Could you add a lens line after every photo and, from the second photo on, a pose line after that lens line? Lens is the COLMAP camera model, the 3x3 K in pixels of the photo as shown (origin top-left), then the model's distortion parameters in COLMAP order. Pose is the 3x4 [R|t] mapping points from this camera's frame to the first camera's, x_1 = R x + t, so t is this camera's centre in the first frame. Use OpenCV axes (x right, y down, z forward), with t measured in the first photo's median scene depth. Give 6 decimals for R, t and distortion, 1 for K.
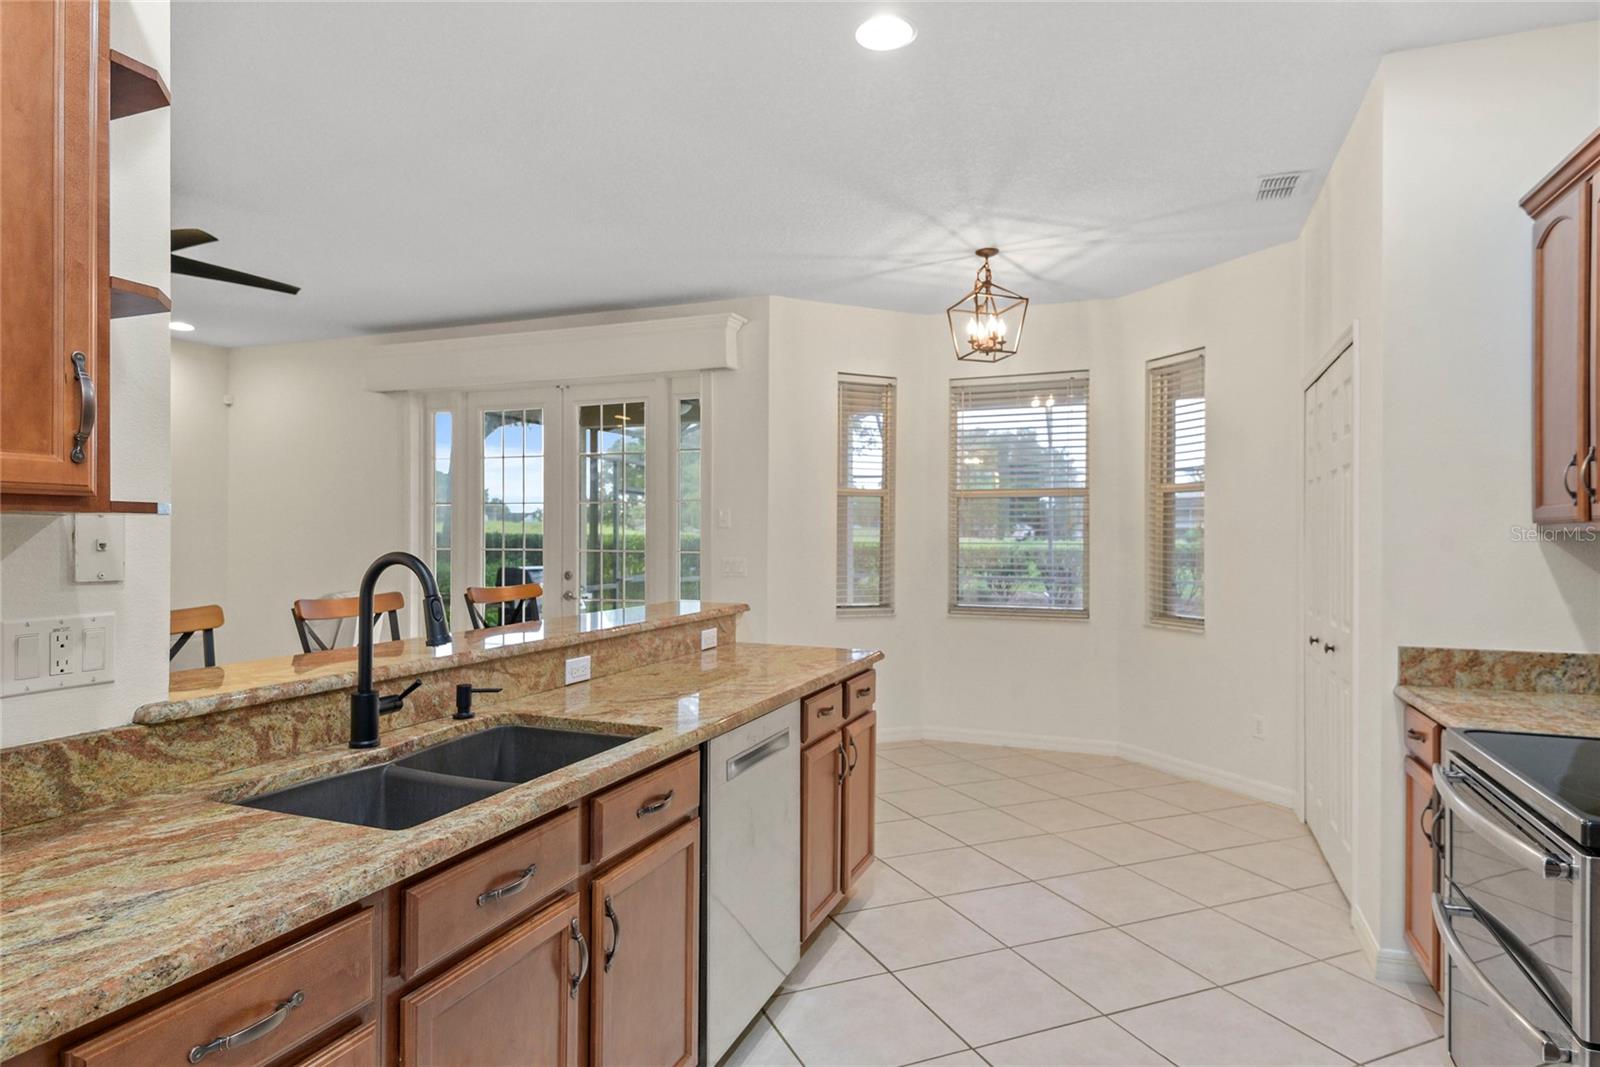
lens RADIAL K [[902.2, 0, 803.3], [0, 902.2, 540.3], [0, 0, 1]] dist [0.023479, -0.002236]
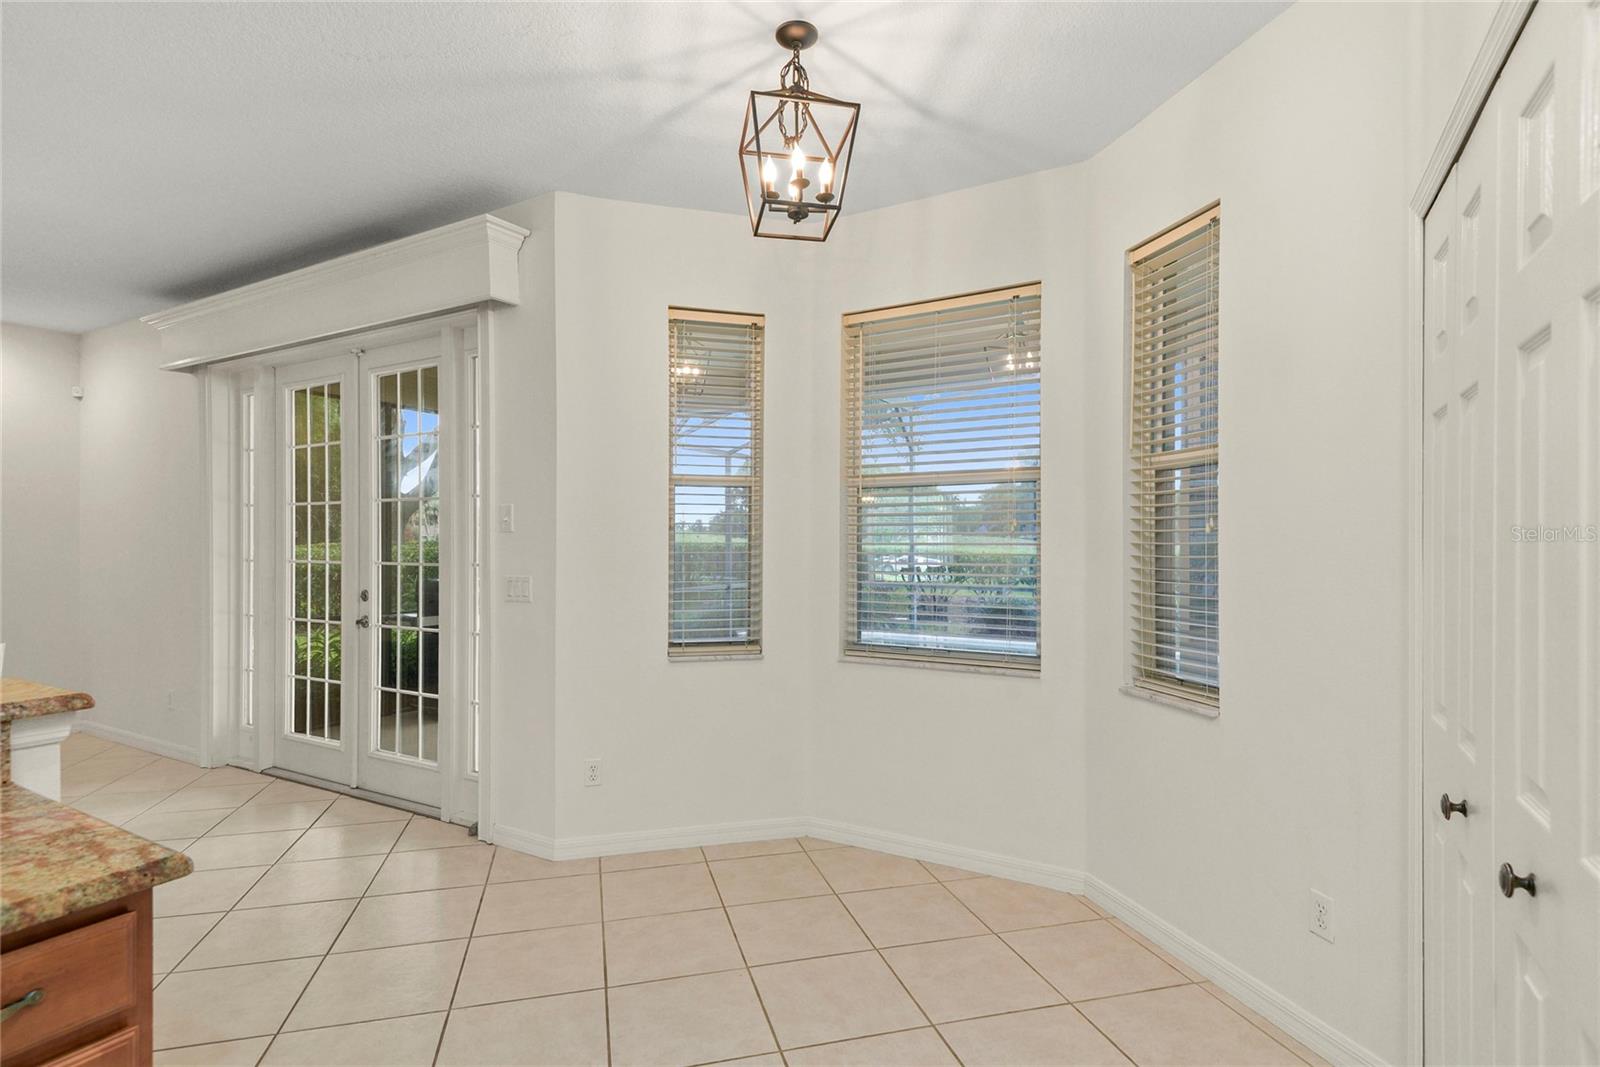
lens RADIAL K [[789.3, 0, 793.8], [0, 789.3, 549.1], [0, 0, 1]] dist [0.022779, -0.025351]
pose [[0.989117, -0.002242, -0.147116, 0.236677], [0.002410, 0.999997, 0.000962, -0.000891], [0.147113, -0.001306, 0.989119, 0.445117]]
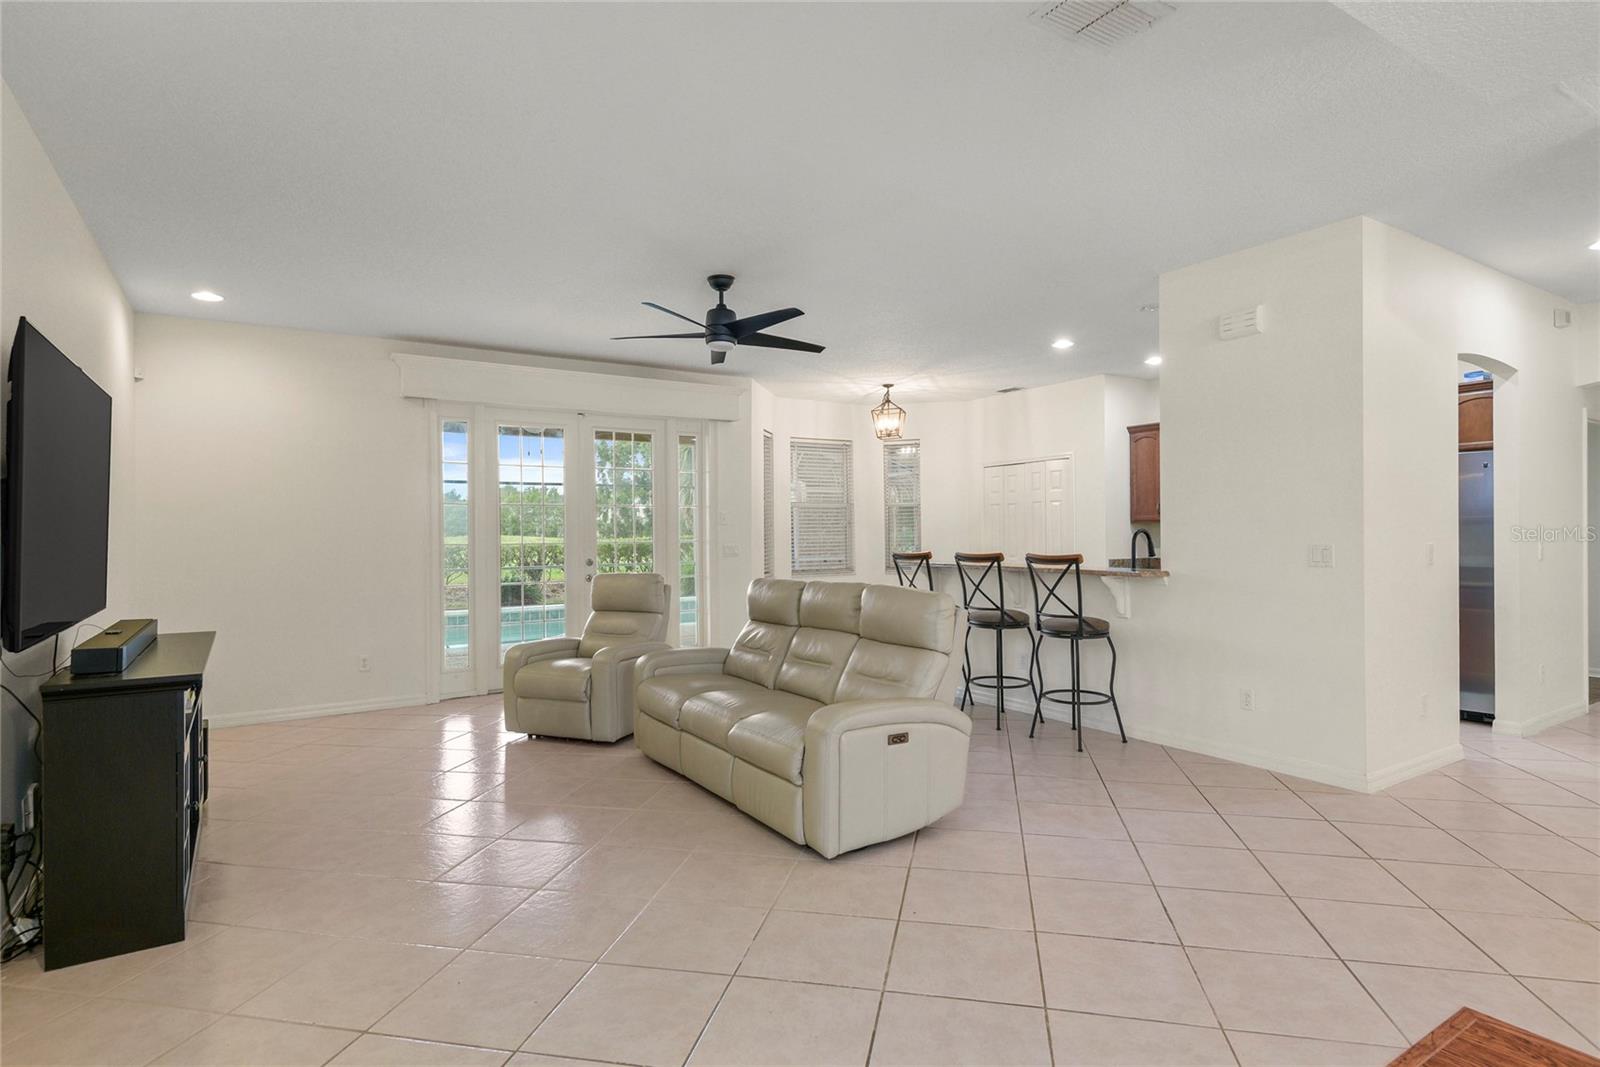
lens RADIAL K [[825.1, 0, 799.3], [0, 825.1, 537.1], [0, 0, 1]] dist [0.030400, -0.019886]
pose [[0.577253, -0.013093, 0.816460, -1.213710], [0.018079, 0.999831, 0.003251, 0.005456], [-0.816365, 0.012884, 0.577393, 0.098743]]
